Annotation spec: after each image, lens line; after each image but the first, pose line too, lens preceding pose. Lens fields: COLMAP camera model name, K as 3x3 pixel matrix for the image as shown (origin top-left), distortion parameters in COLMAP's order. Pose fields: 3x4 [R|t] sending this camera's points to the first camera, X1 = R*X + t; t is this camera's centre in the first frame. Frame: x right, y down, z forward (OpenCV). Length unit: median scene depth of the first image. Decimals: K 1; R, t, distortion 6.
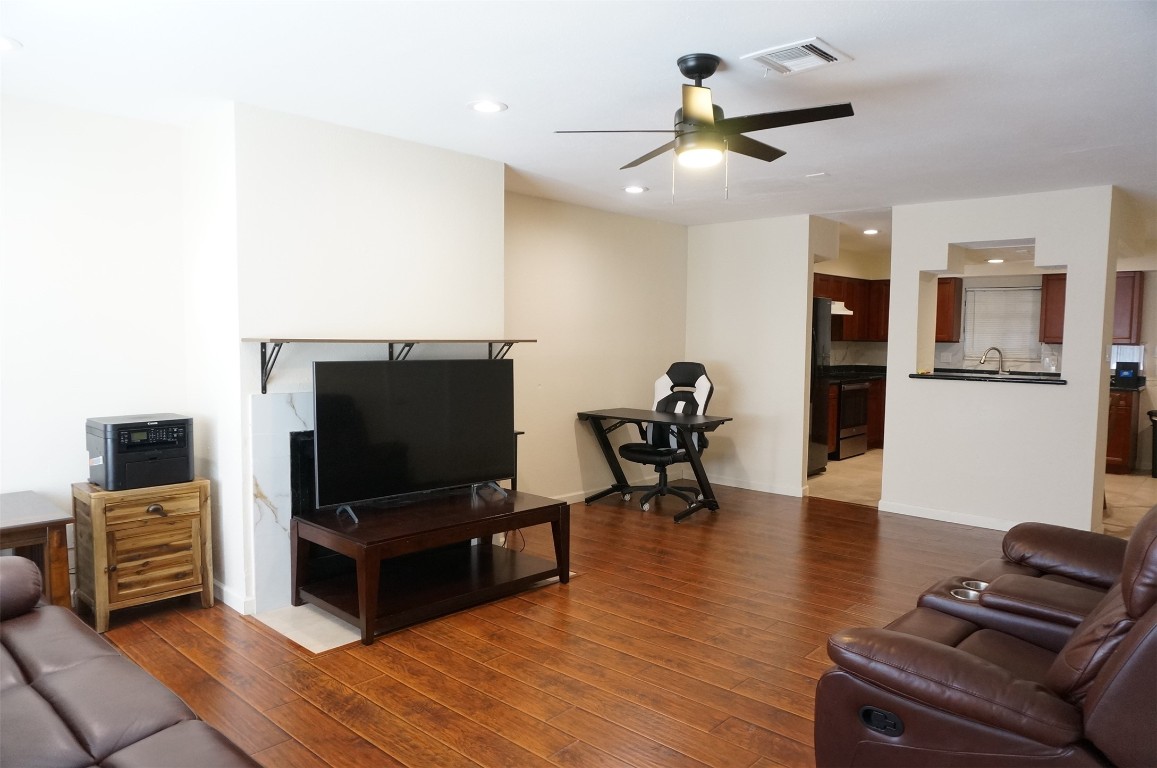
lens RADIAL K [[776.6, 0, 577.5], [0, 776.6, 389.4], [0, 0, 1]] dist [-0.033325, 0.019617]
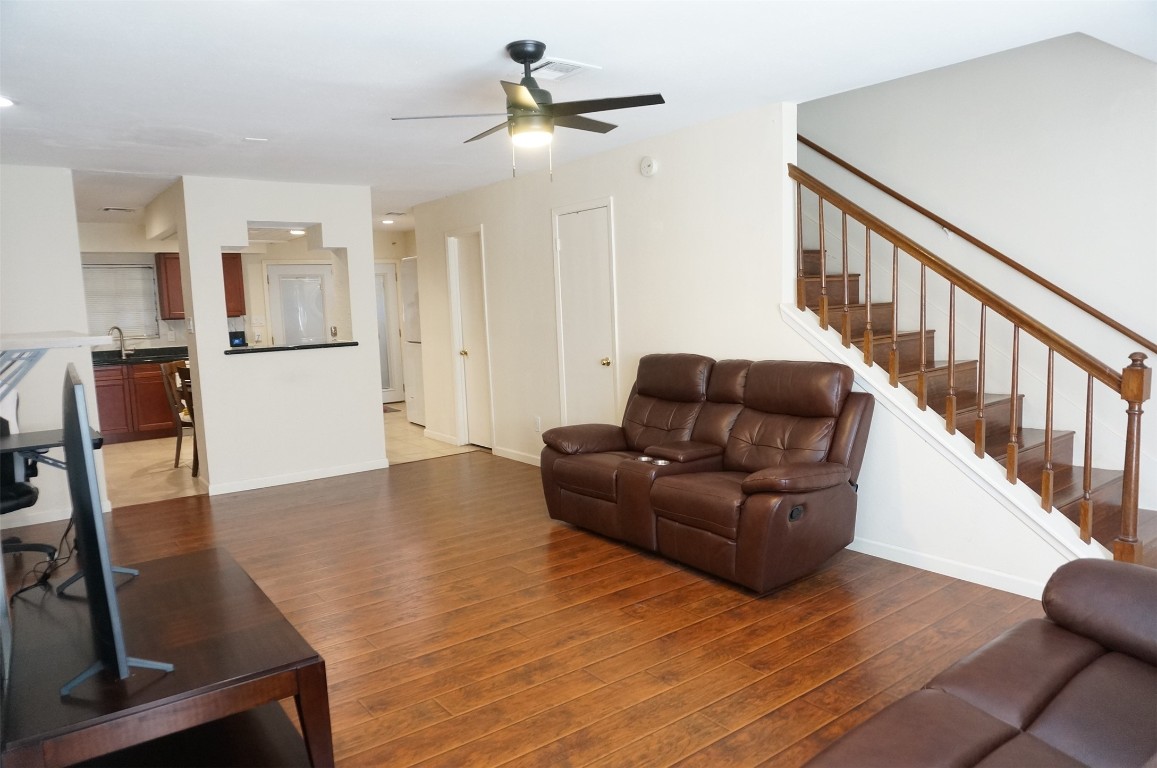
lens RADIAL K [[776.6, 0, 577.5], [0, 776.6, 389.4], [0, 0, 1]] dist [-0.033325, 0.019617]
pose [[0.184882, -0.130555, 0.974050, -0.514275], [0.107704, 0.987858, 0.111963, -0.037363], [-0.976841, 0.084209, 0.196699, 0.417462]]
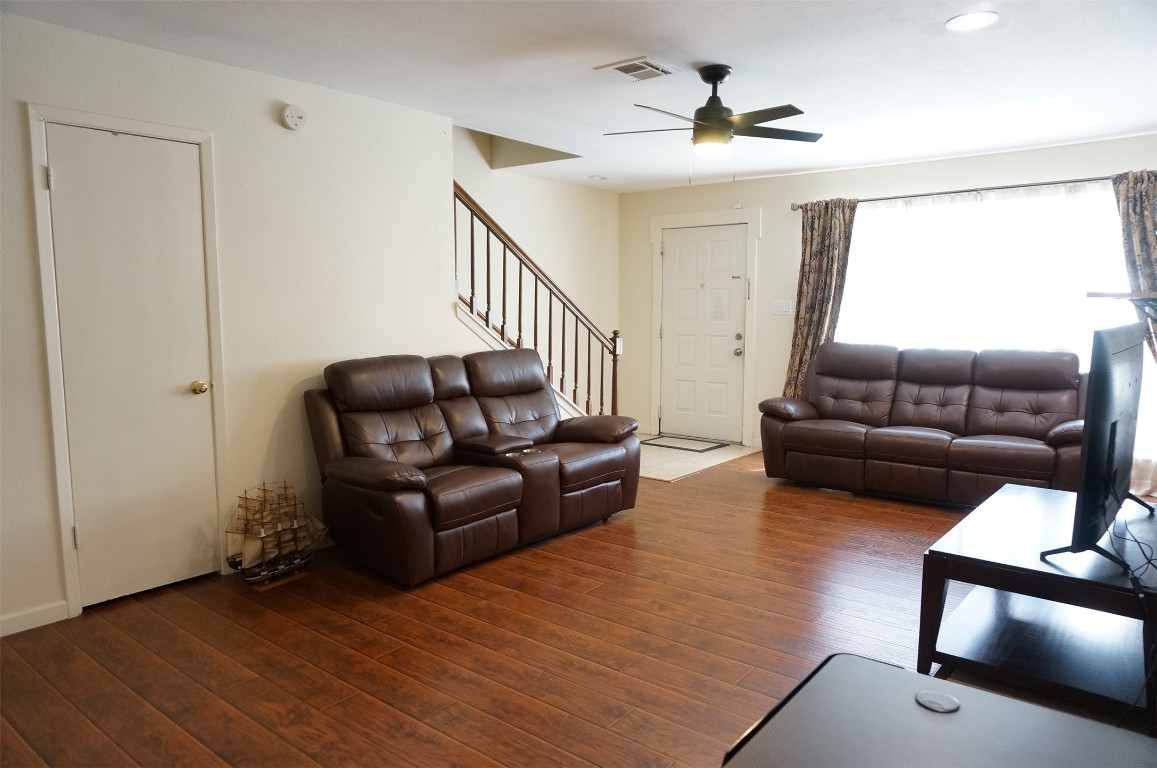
lens RADIAL K [[776.6, 0, 577.5], [0, 776.6, 389.4], [0, 0, 1]] dist [-0.033325, 0.019617]
pose [[-0.998075, -0.002688, -0.061961, 0.251894], [-0.013713, 0.983897, 0.178210, -0.074419], [0.060484, 0.178716, -0.982040, 1.271435]]
